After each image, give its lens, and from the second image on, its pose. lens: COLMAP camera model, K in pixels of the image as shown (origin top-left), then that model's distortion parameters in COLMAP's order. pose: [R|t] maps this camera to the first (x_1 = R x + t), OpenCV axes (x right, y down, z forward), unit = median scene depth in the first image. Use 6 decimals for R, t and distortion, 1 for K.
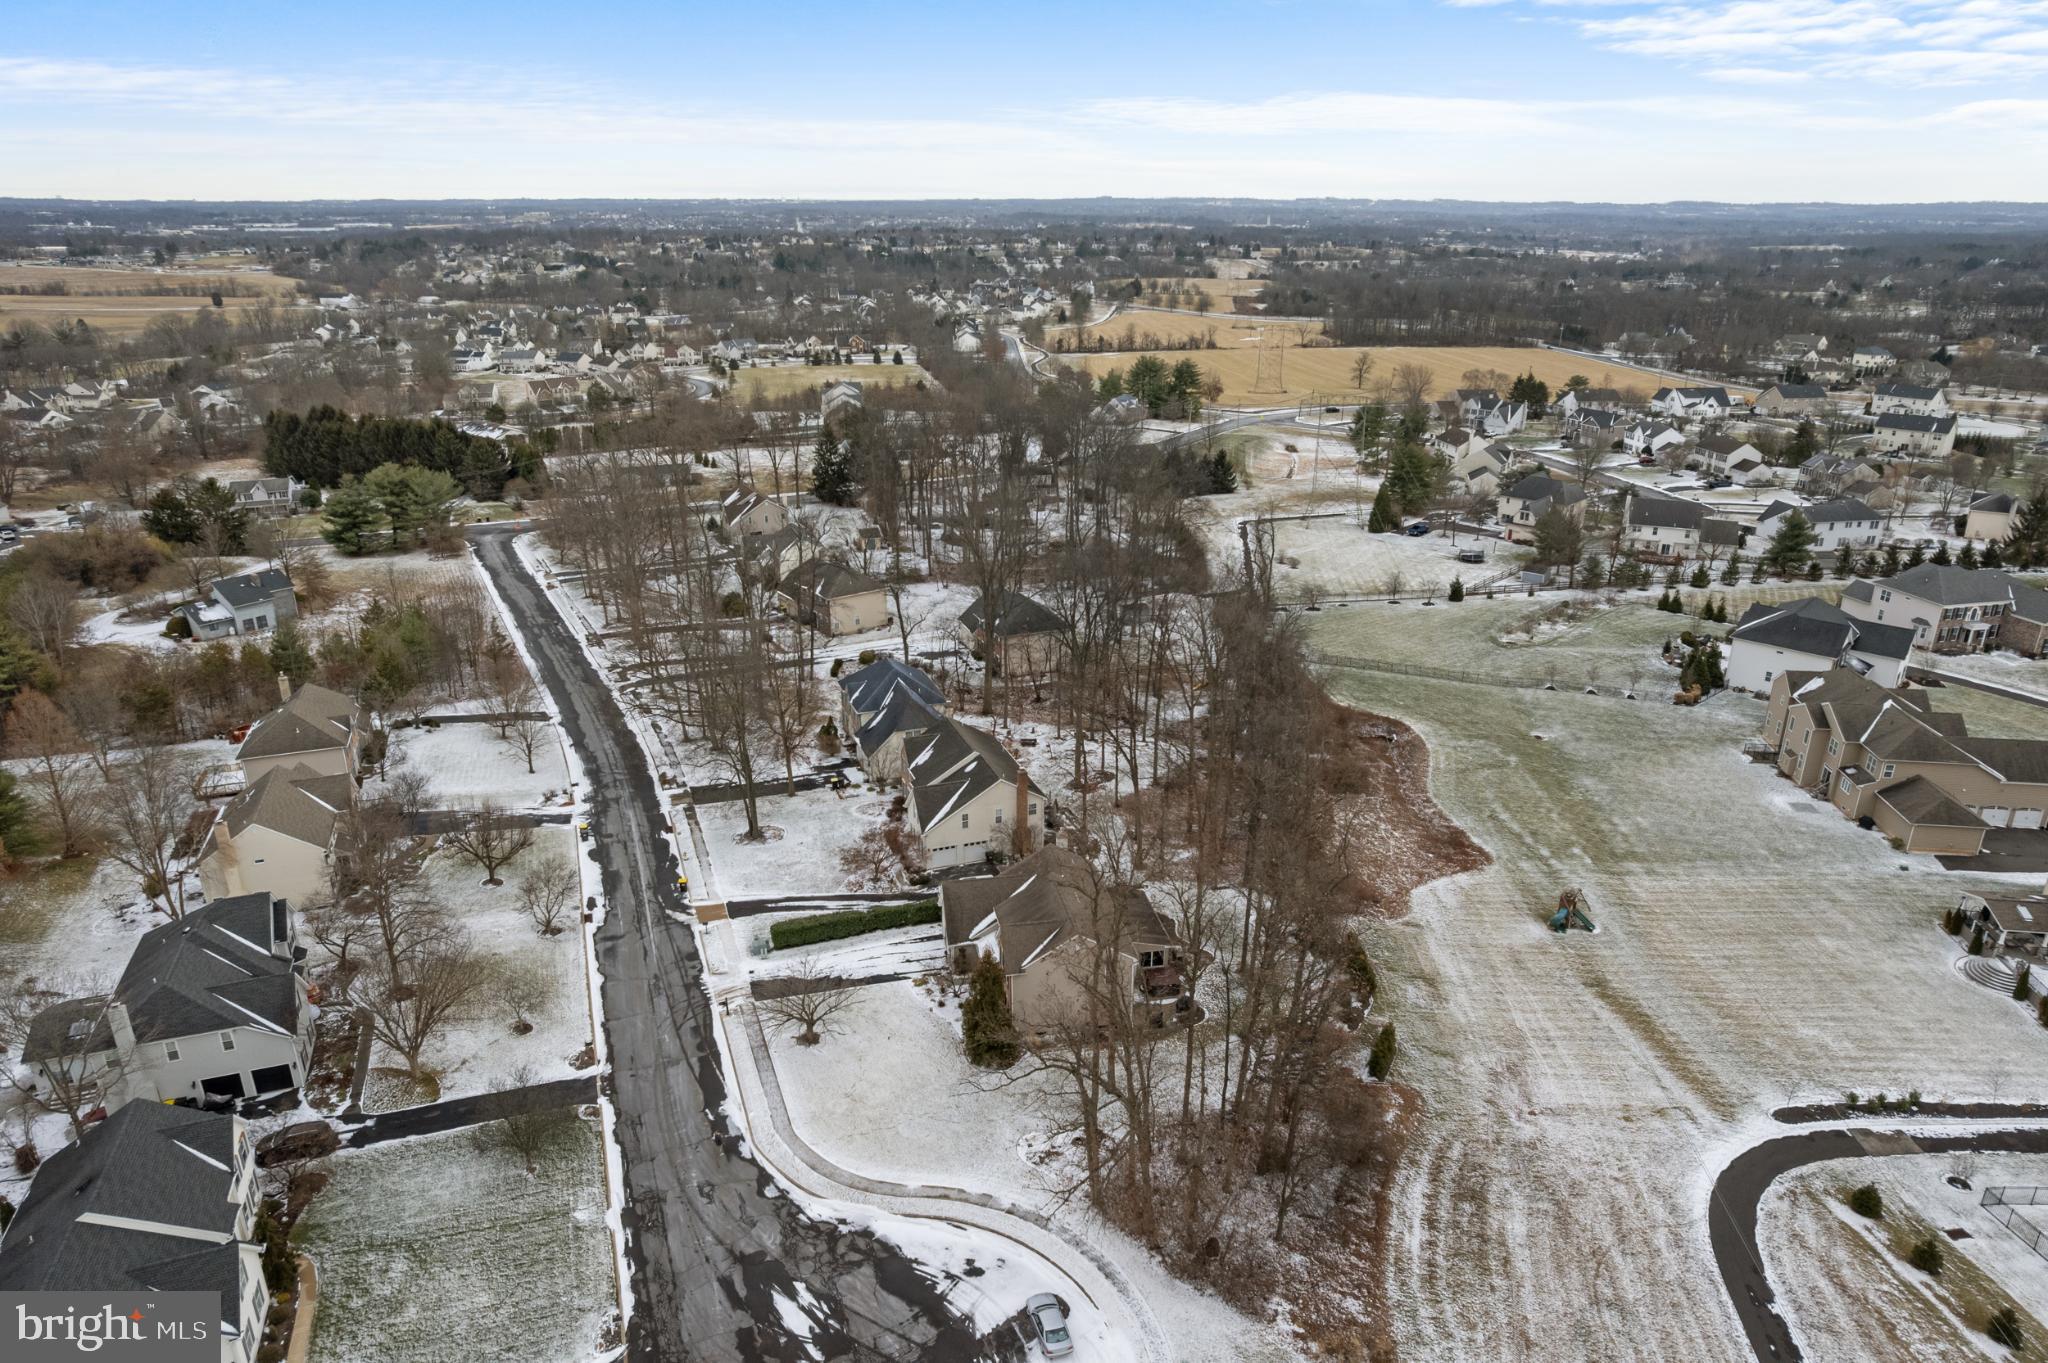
lens RADIAL K [[1307.3, 0, 1026.6], [0, 1307.3, 702.9], [0, 0, 1]] dist [-0.076935, 0.069207]
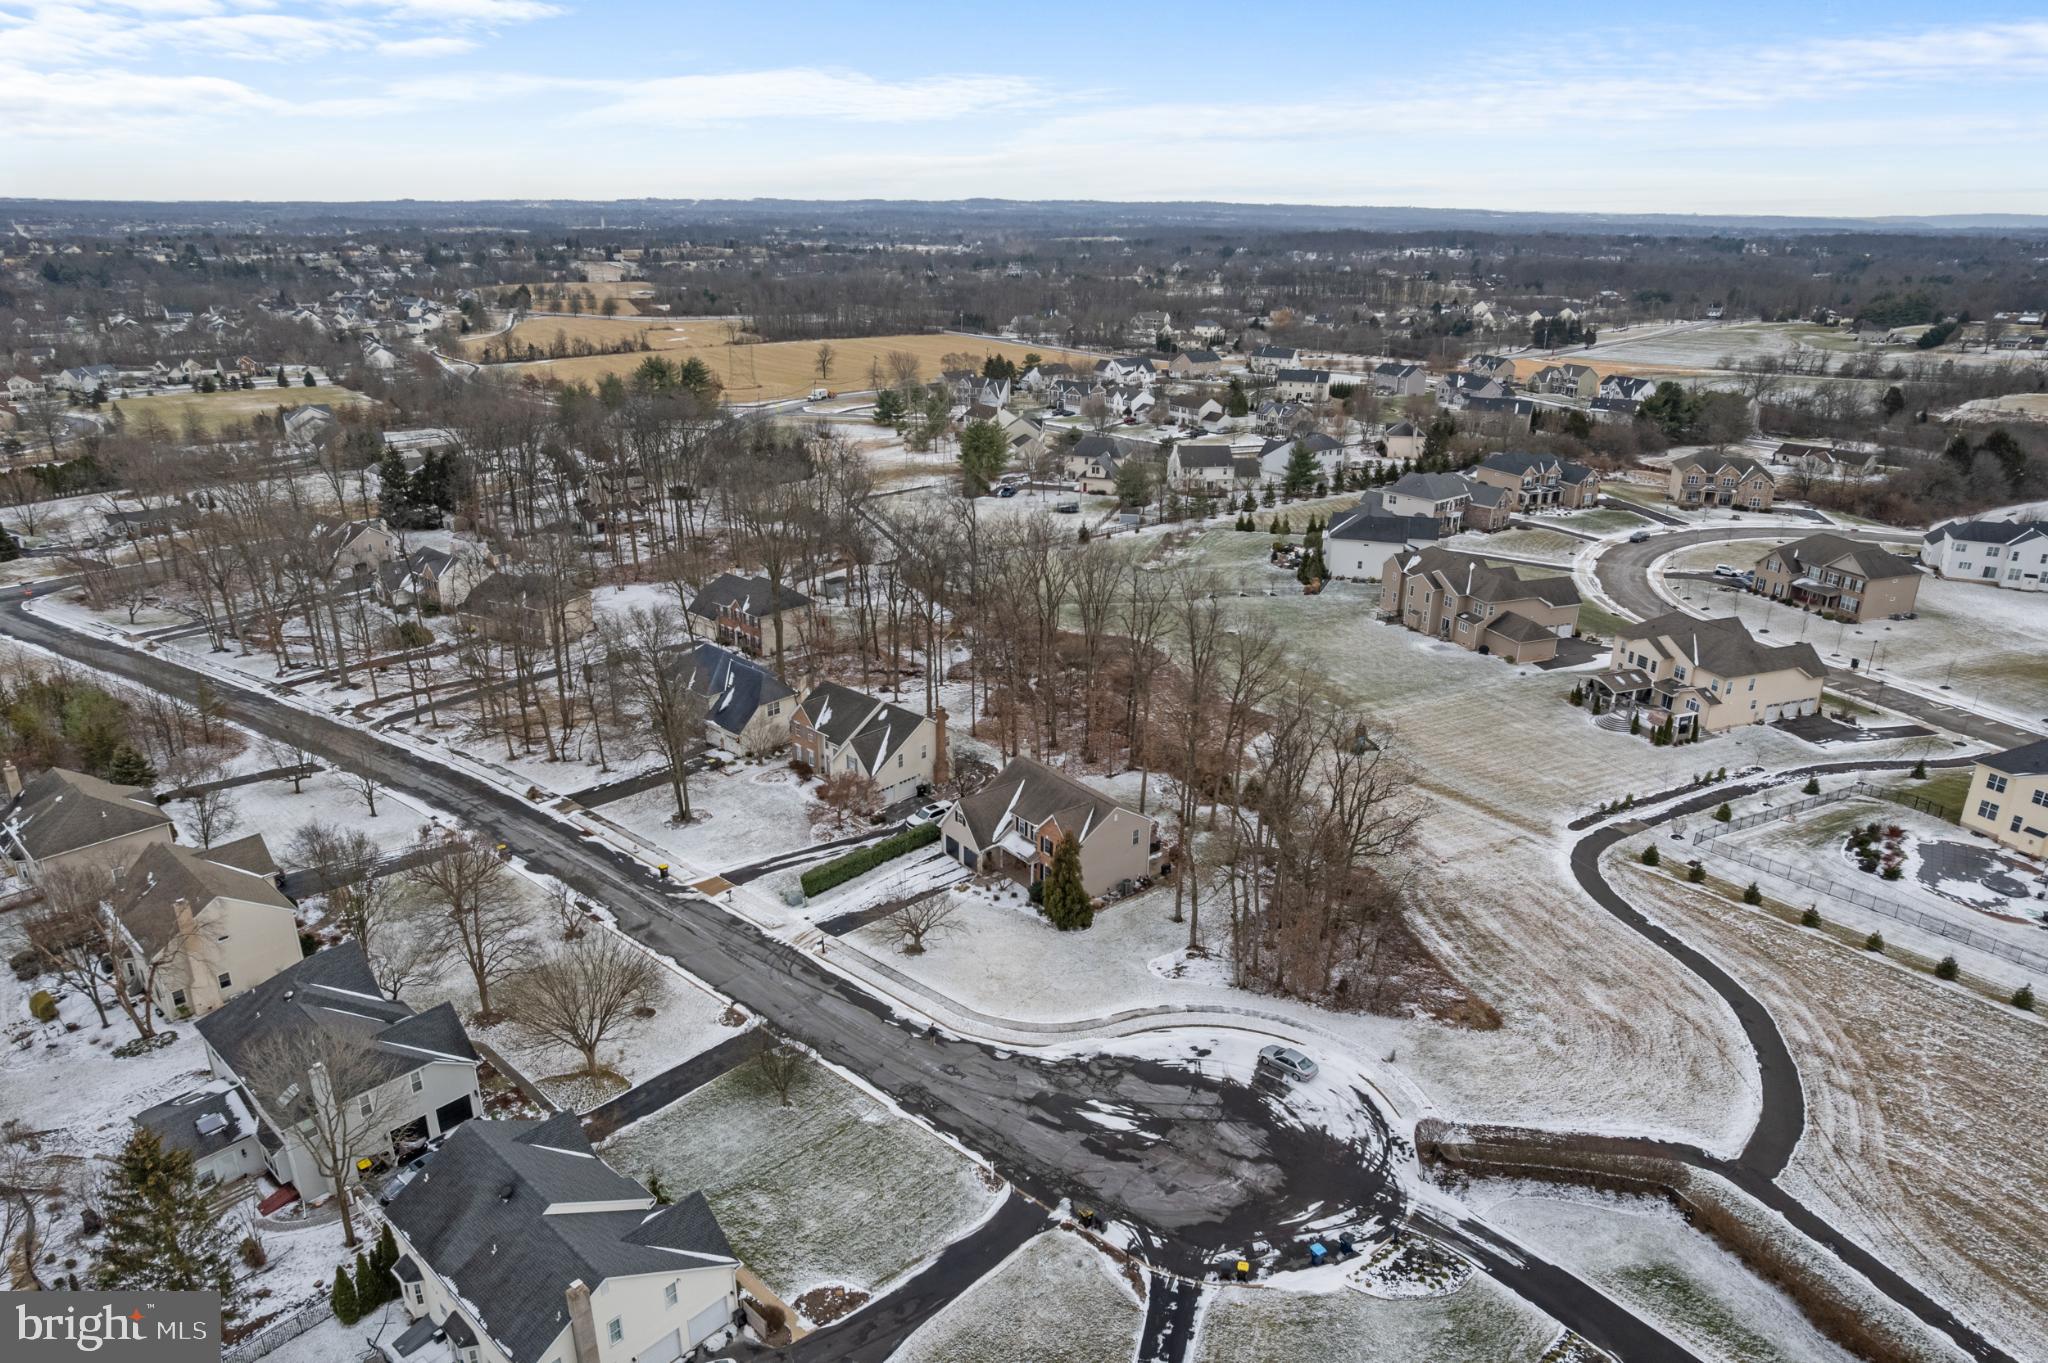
lens RADIAL K [[1307.3, 0, 1026.6], [0, 1307.3, 702.9], [0, 0, 1]] dist [-0.076935, 0.069207]
pose [[0.884754, -0.161954, 0.437014, -0.429913], [0.161951, 0.986084, 0.037558, 0.017757], [-0.437015, 0.037545, 0.898670, -0.046783]]
